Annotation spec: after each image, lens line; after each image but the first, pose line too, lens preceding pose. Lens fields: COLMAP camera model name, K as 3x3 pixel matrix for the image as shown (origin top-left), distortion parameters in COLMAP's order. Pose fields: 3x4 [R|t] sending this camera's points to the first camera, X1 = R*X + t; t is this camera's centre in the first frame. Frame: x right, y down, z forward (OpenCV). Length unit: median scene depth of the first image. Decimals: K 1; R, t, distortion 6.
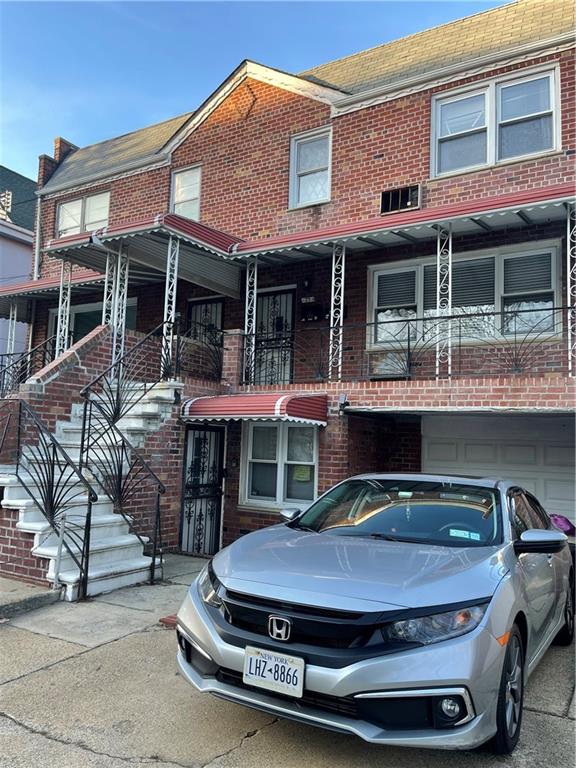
lens RADIAL K [[598.1, 0, 282.1], [0, 598.1, 386.4], [0, 0, 1]] dist [0.062498, -0.071932]
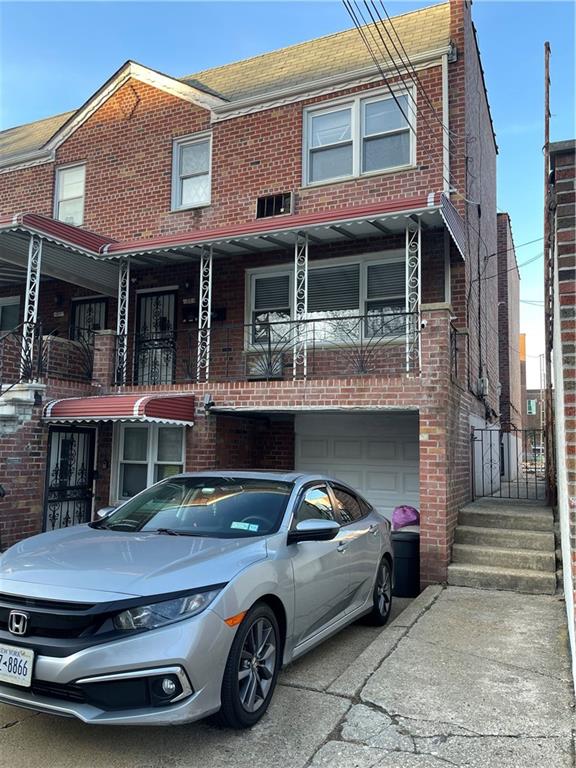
lens RADIAL K [[598.1, 0, 287.0], [0, 598.1, 383.2], [0, 0, 1]] dist [0.062498, -0.071932]
pose [[0.992994, -0.004058, 0.118097, 0.105491], [0.004497, 0.999984, -0.003451, -0.002253], [-0.118081, 0.003958, 0.992996, -0.030185]]
